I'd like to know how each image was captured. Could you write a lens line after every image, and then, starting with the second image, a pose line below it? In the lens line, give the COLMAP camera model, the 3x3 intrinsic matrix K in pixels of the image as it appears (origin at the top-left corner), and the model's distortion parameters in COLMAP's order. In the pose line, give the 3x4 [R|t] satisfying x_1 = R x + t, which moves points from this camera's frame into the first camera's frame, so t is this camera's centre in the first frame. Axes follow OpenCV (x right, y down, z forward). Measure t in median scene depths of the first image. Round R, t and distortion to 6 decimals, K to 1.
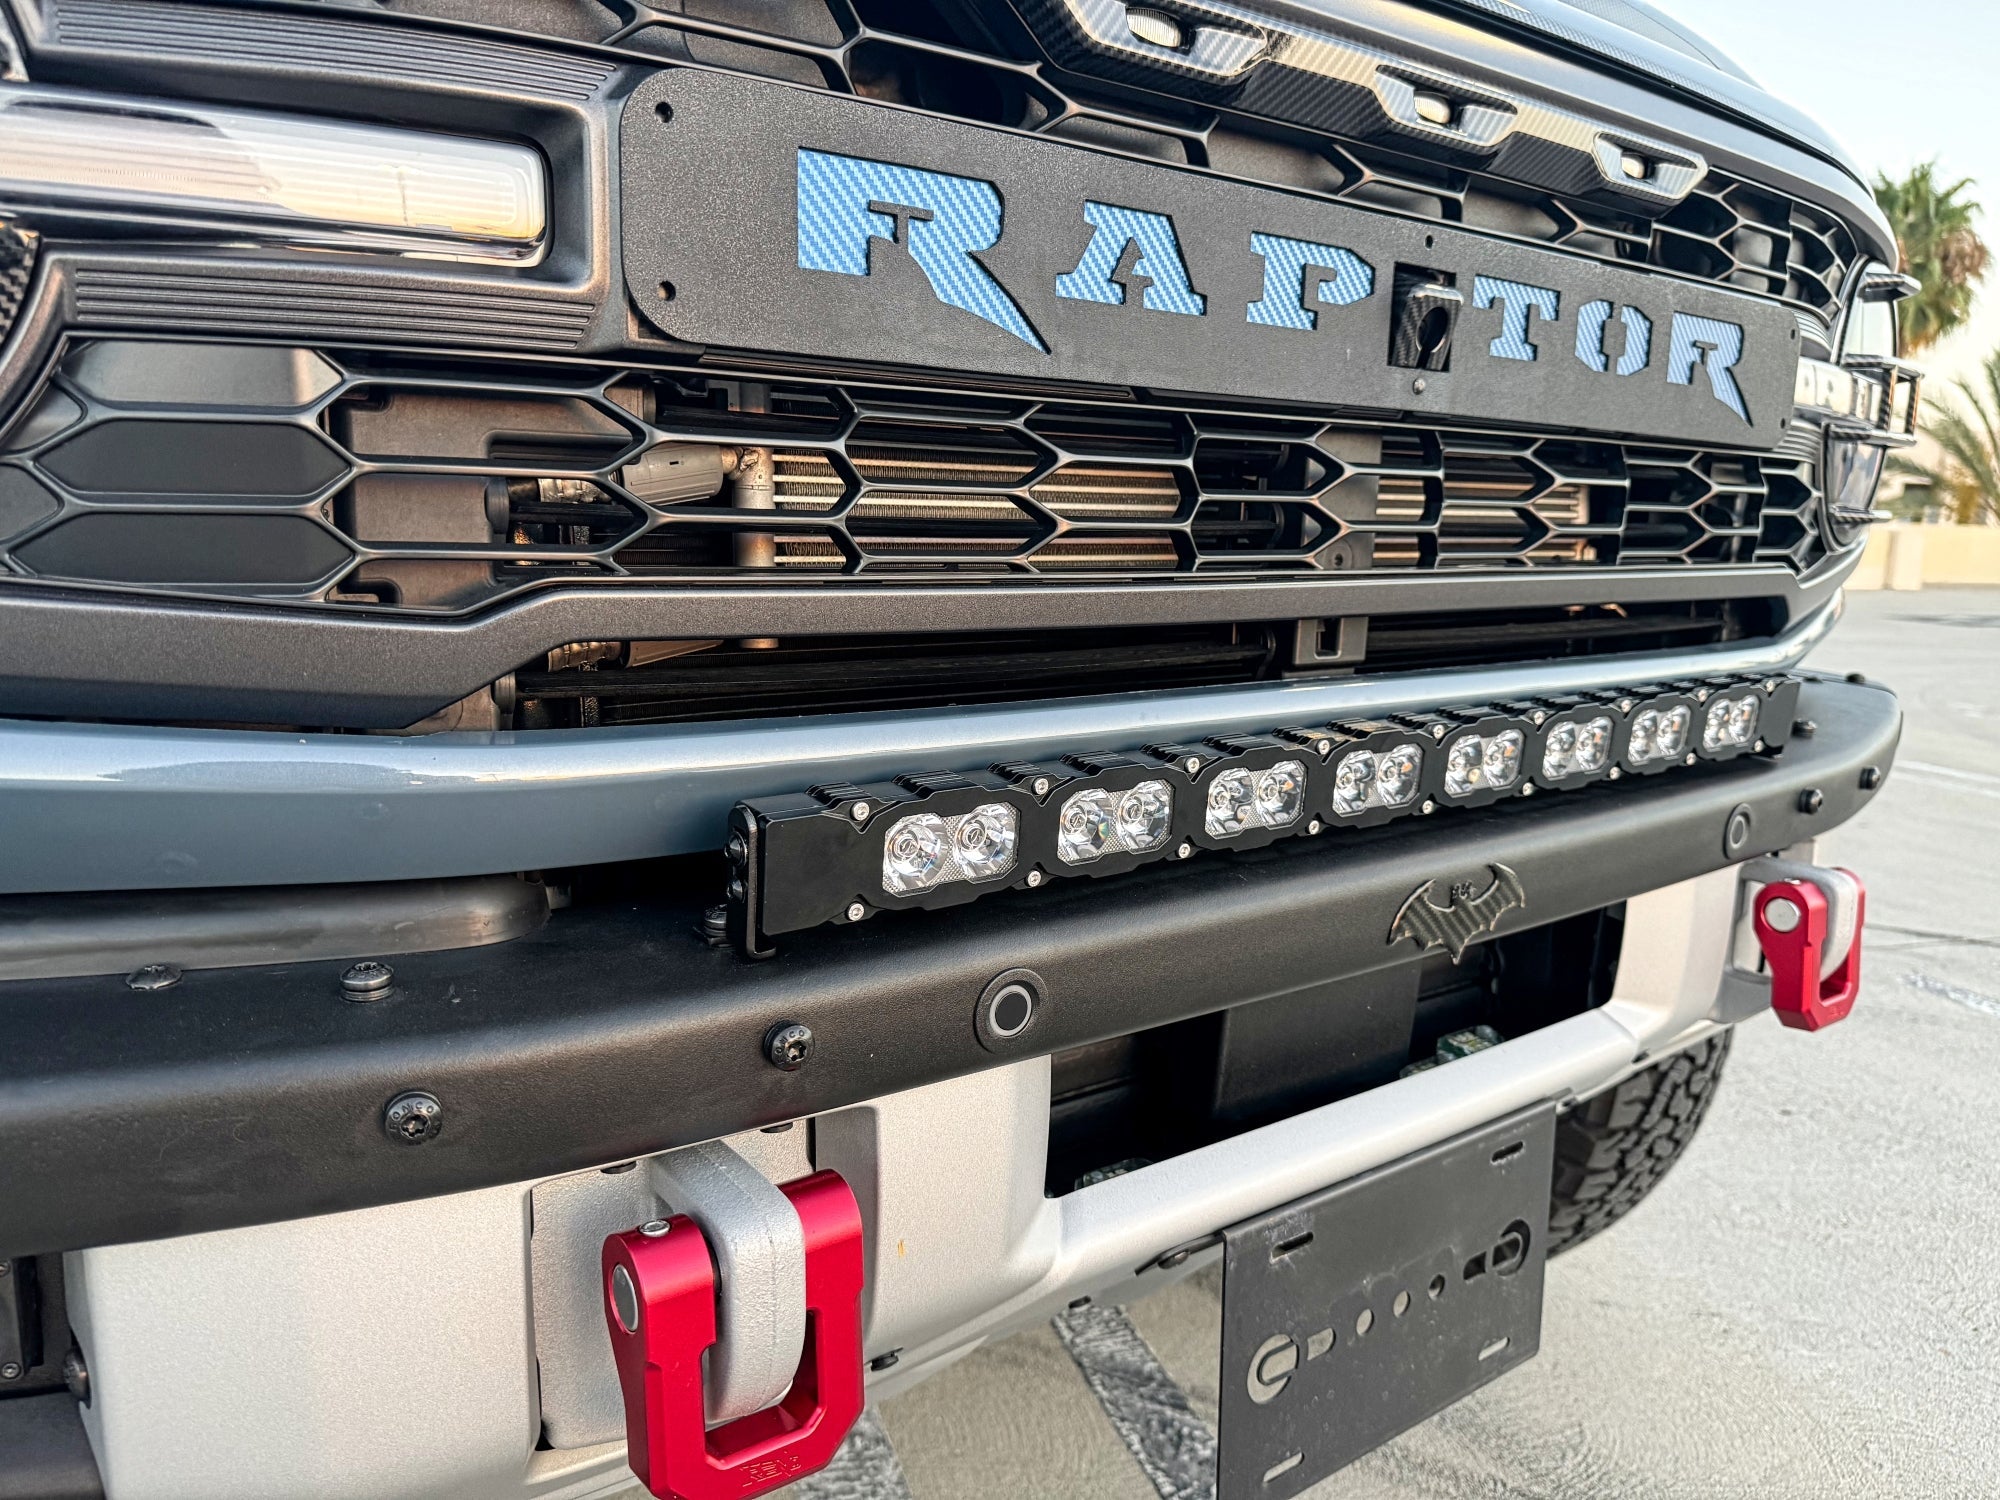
lens RADIAL K [[1423.6, 0, 988.4], [0, 1423.6, 768.7], [0, 0, 1]] dist [0.022761, -0.045608]
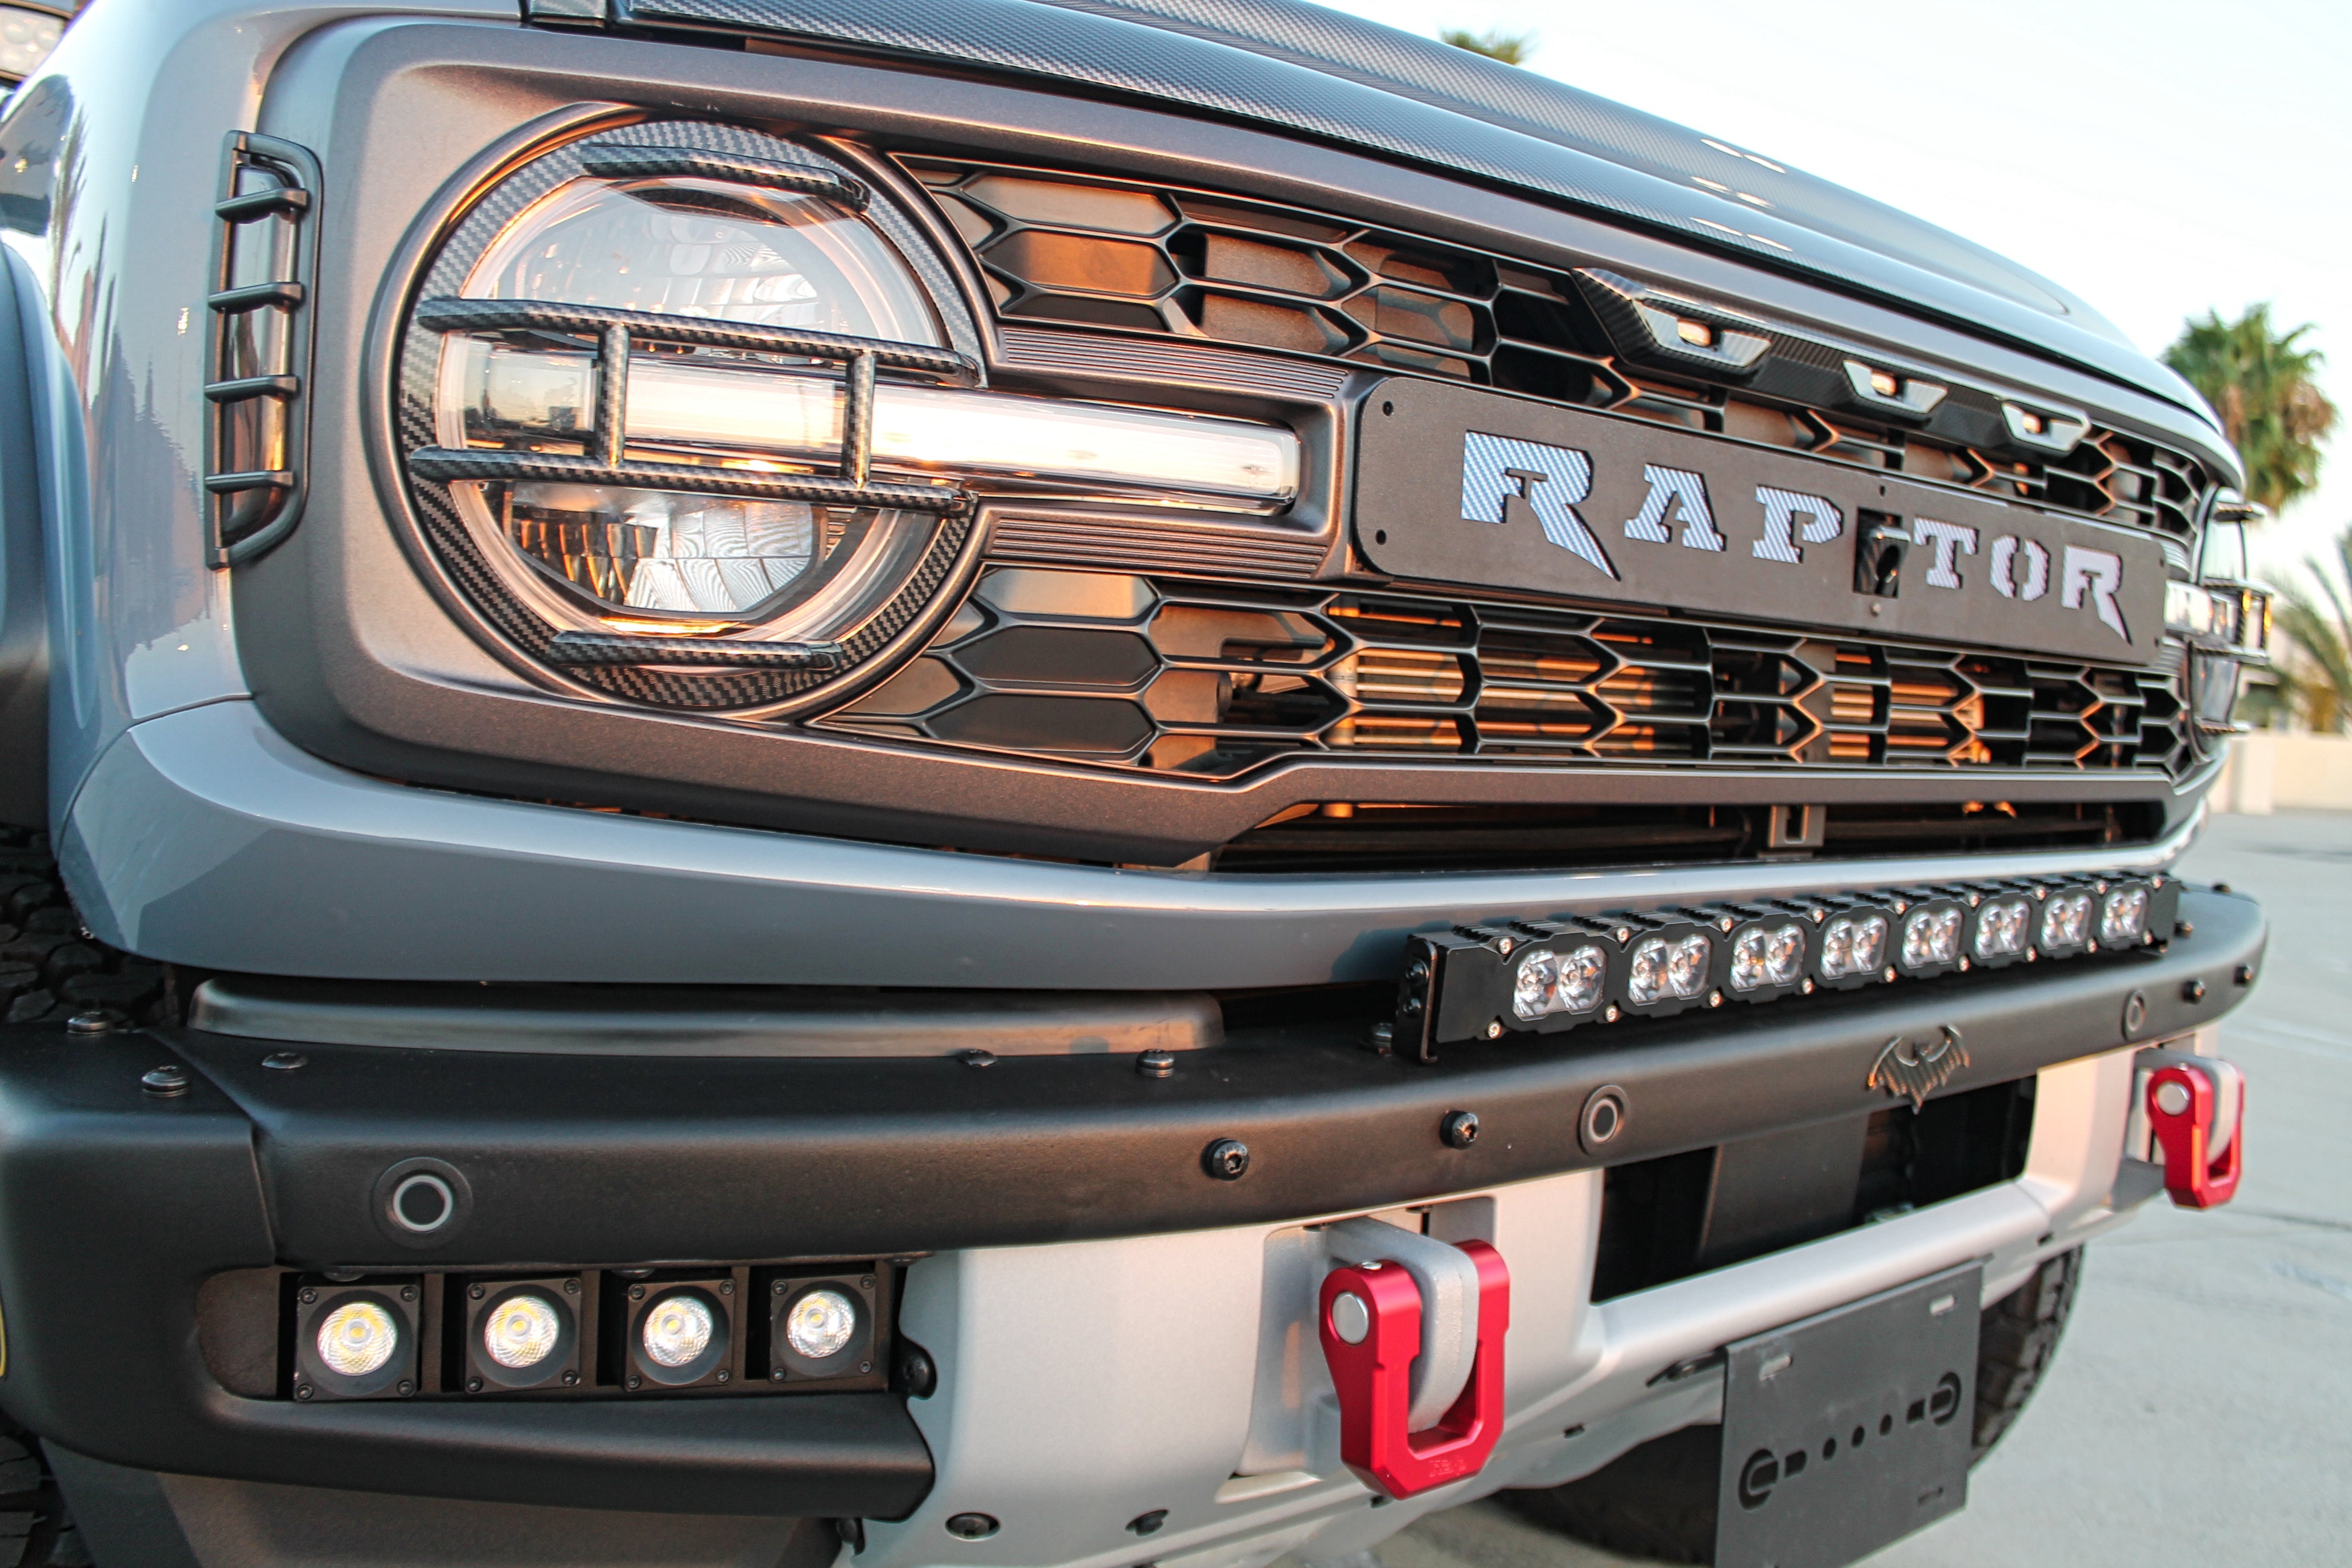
lens RADIAL K [[1938.1, 0, 1168.7], [0, 1938.1, 779.3], [0, 0, 1]] dist [-0.157550, 0.120296]
pose [[0.998785, 0.028858, 0.039949, -0.374804], [-0.023745, 0.992120, -0.123024, 0.082572], [-0.043184, 0.121926, 0.991599, -0.553908]]
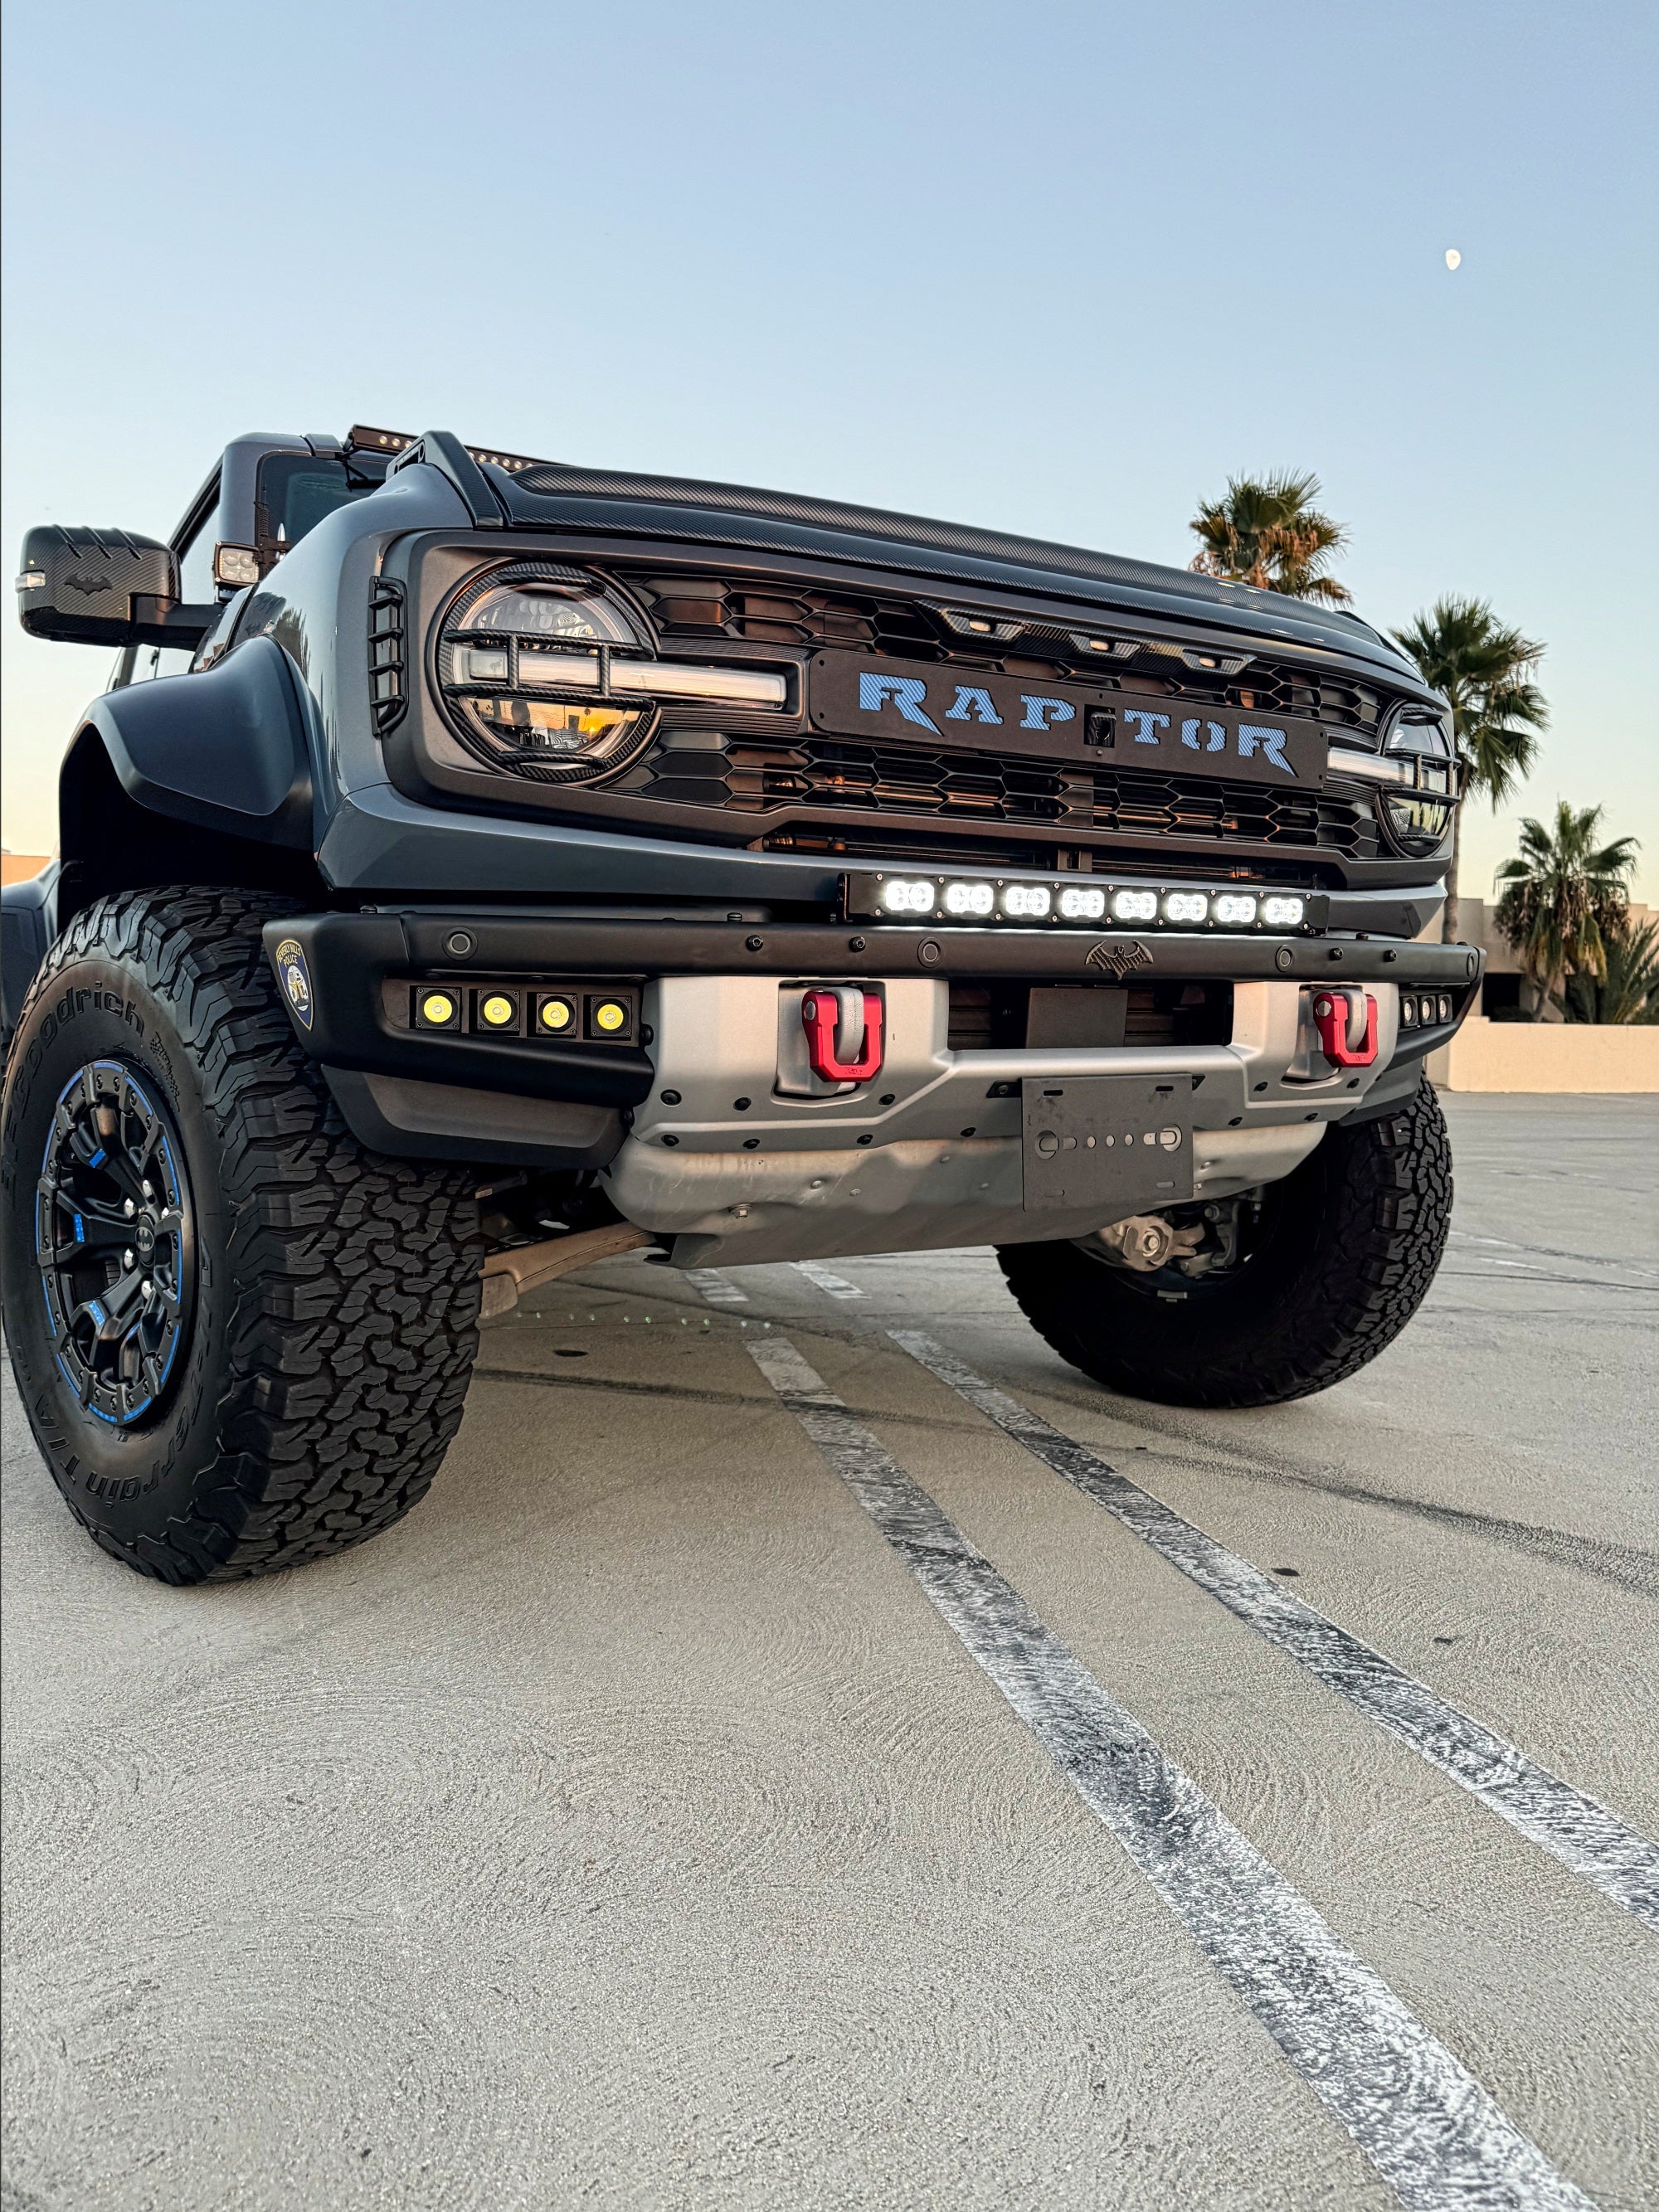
lens RADIAL K [[1505.5, 0, 825.9], [0, 1505.5, 1104.9], [0, 0, 1]] dist [0.097124, -0.043037]
pose [[0.994144, -0.013447, -0.107220, 0.114587], [-0.001263, 0.990713, -0.135965, 0.799248], [0.108052, 0.135304, 0.984895, -1.796874]]
